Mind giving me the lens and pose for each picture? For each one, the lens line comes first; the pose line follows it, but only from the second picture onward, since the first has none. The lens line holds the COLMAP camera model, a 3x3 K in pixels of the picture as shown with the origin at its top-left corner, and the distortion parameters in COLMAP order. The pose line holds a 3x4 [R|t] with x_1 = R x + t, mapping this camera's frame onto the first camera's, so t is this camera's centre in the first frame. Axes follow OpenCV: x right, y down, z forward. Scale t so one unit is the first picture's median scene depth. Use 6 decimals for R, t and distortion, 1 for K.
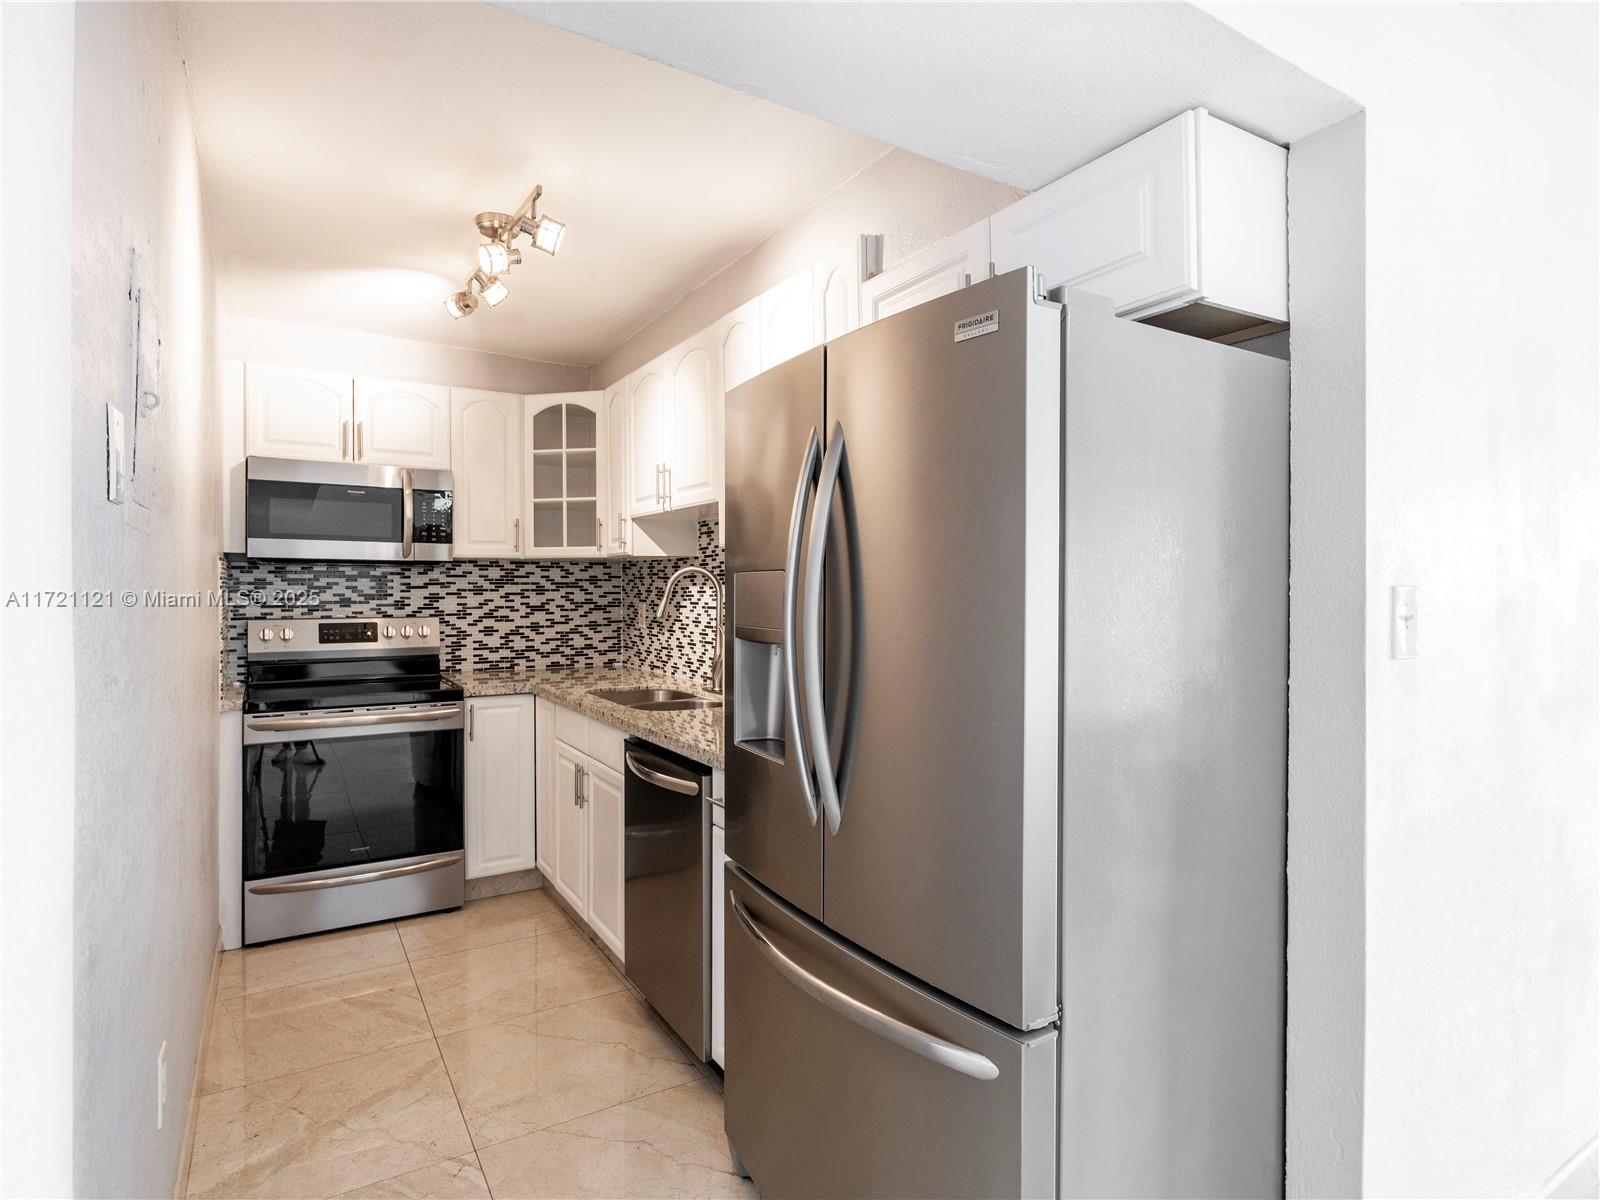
lens RADIAL K [[847.4, 0, 795.7], [0, 847.4, 590.1], [0, 0, 1]] dist [-0.009506, 0.003864]
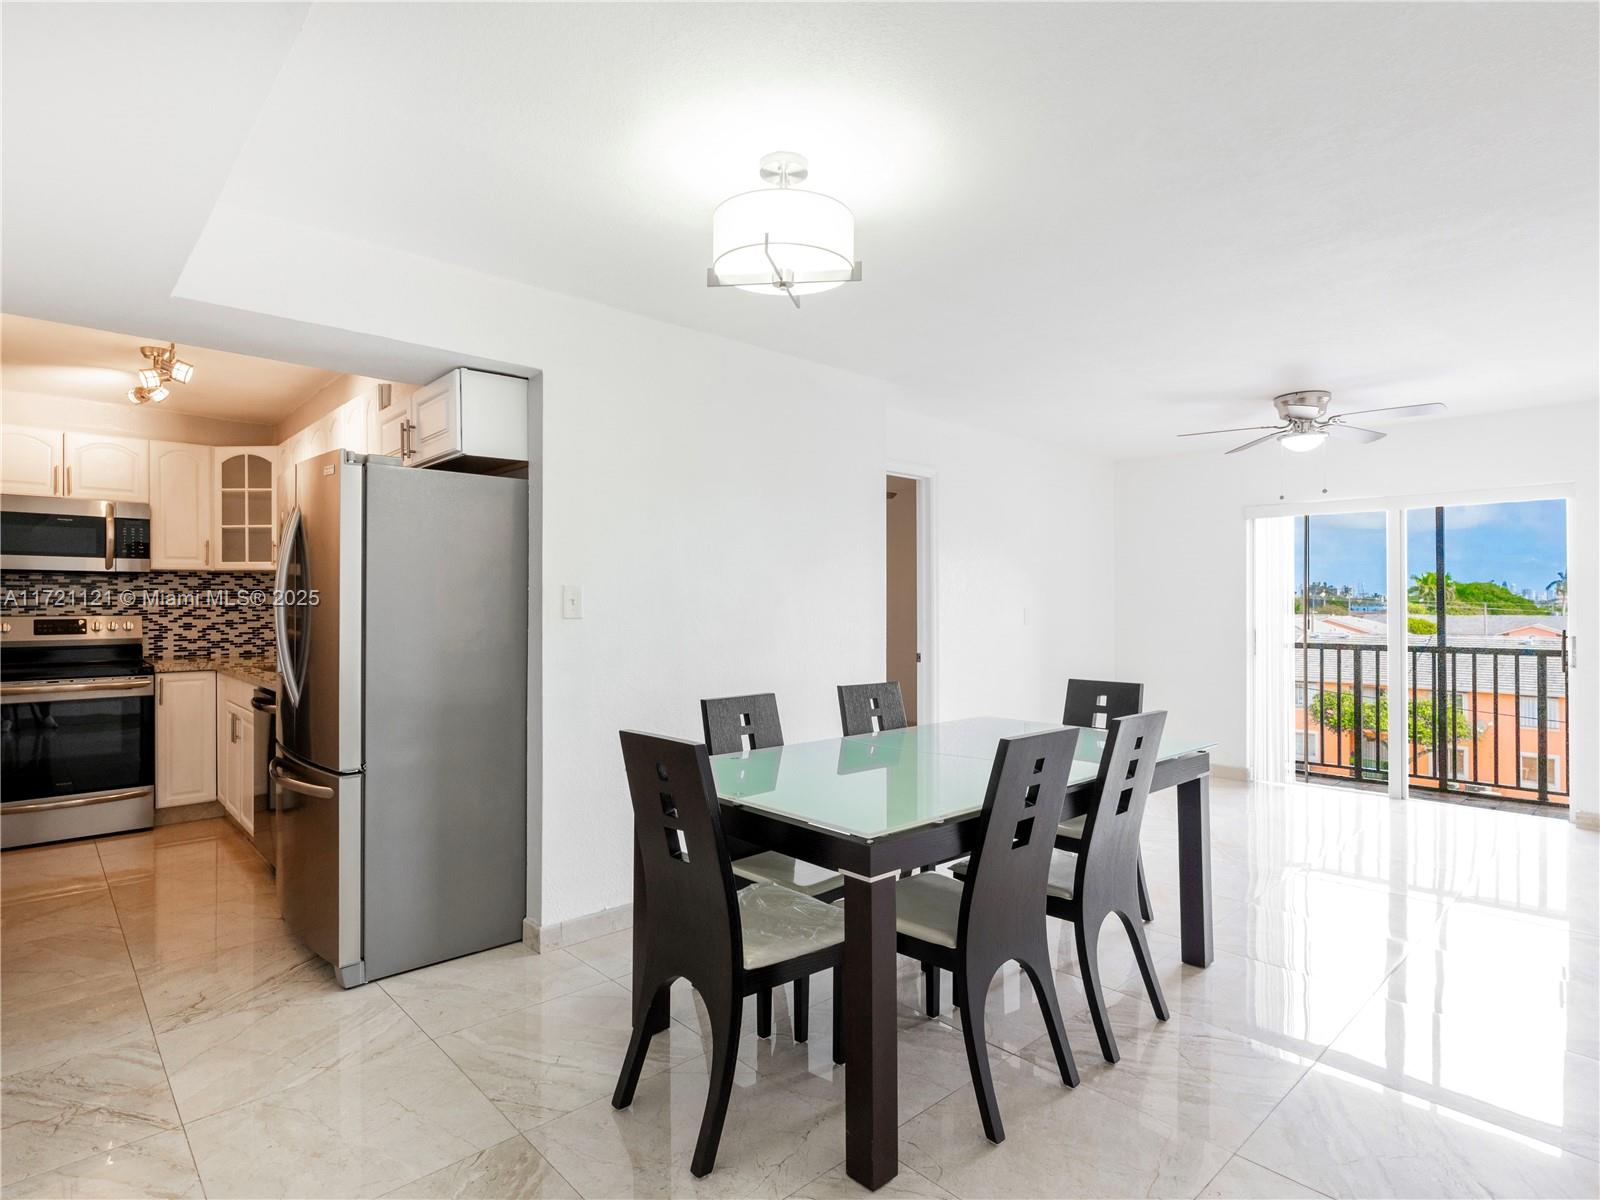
lens RADIAL K [[847.4, 0, 784.0], [0, 847.4, 598.5], [0, 0, 1]] dist [-0.009506, 0.003864]
pose [[0.983036, -0.000681, 0.183411, 0.326809], [0.001744, 0.999983, -0.005639, 0.016174], [-0.183404, 0.005863, 0.983020, -0.478445]]
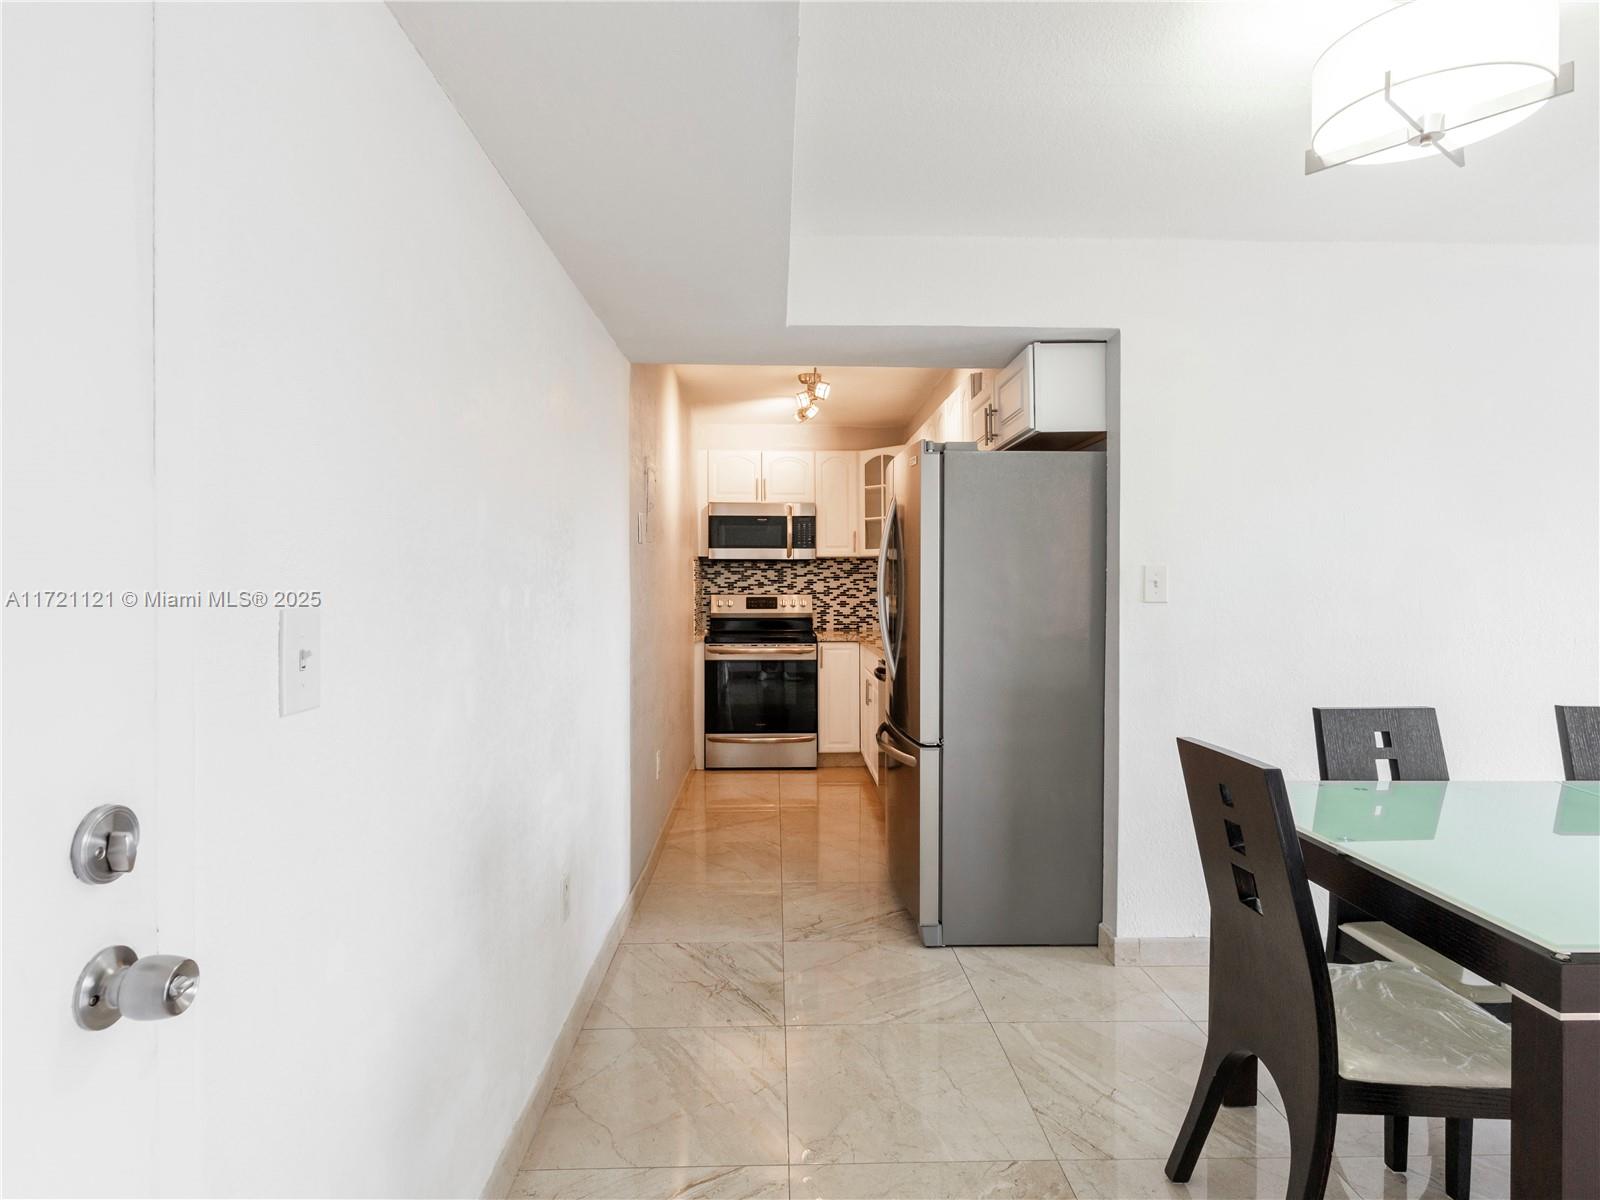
lens RADIAL K [[847.4, 0, 789.5], [0, 847.4, 593.9], [0, 0, 1]] dist [-0.009506, 0.003864]
pose [[0.861315, 0.003991, -0.508056, 0.375365], [0.001683, 0.999941, 0.010707, 0.014747], [0.508069, -0.010077, 0.861258, -0.422607]]
